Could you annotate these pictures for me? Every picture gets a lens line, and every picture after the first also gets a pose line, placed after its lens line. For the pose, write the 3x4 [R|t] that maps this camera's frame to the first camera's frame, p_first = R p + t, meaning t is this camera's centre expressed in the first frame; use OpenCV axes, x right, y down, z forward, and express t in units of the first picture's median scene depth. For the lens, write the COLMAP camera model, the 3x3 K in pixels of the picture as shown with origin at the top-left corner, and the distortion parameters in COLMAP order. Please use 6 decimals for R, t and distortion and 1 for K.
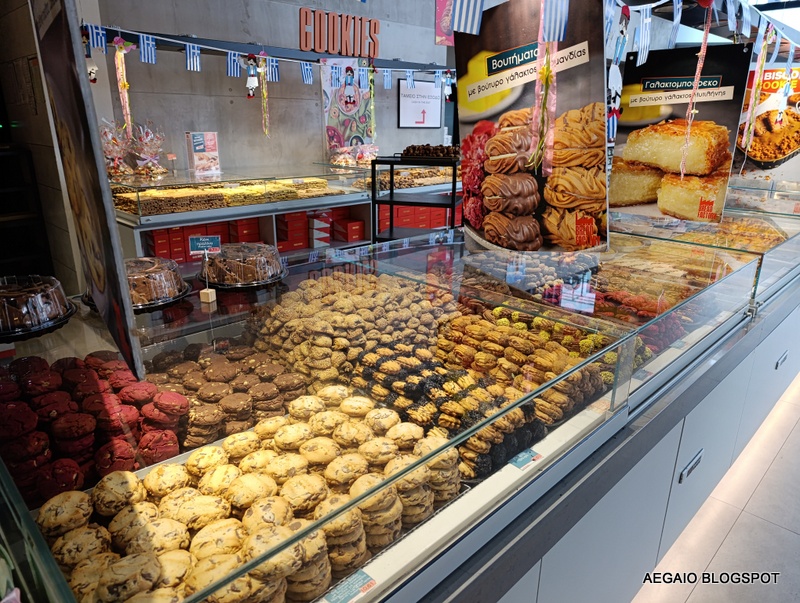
lens RADIAL K [[550.7, 0, 401.1], [0, 550.7, 302.6], [0, 0, 1]] dist [0.017553, -0.021469]
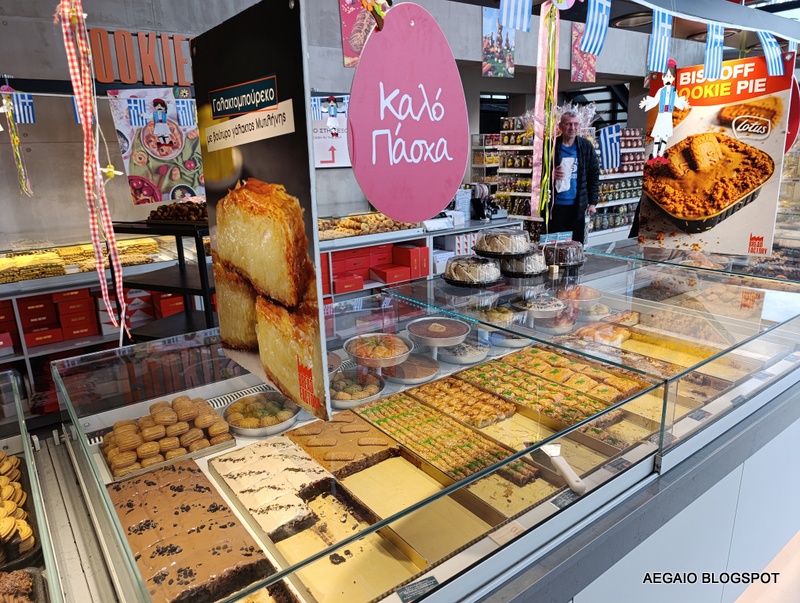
lens RADIAL K [[550.7, 0, 399.1], [0, 550.7, 303.6], [0, 0, 1]] dist [0.017553, -0.021469]
pose [[0.989723, 0.001641, -0.142991, 0.363888], [-0.008496, 0.998842, -0.047345, -0.113098], [0.142748, 0.048073, 0.988591, 0.312118]]
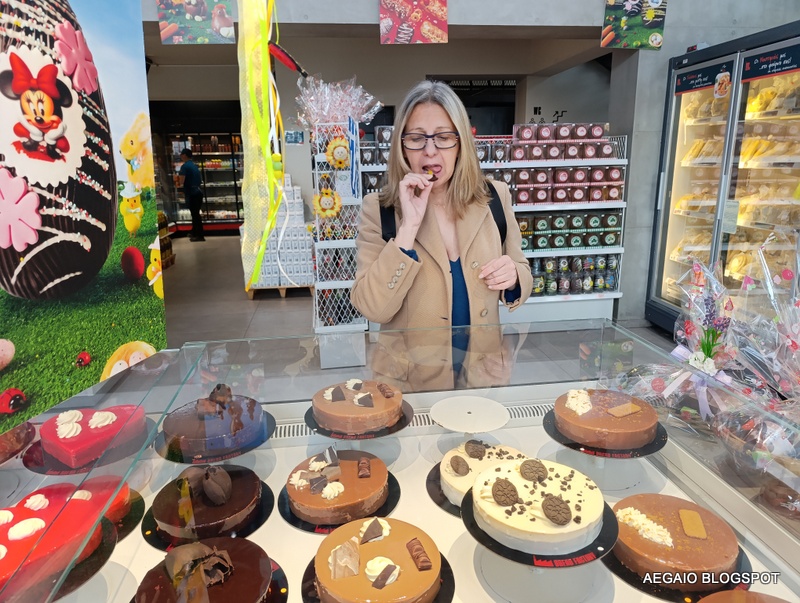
lens RADIAL K [[550.7, 0, 400.4], [0, 550.7, 297.3], [0, 0, 1]] dist [0.017553, -0.021469]
pose [[0.800594, 0.120066, -0.587055, 0.600346], [-0.164652, 0.986087, -0.022867, -0.189437], [0.576142, 0.114967, 0.809224, 0.561890]]
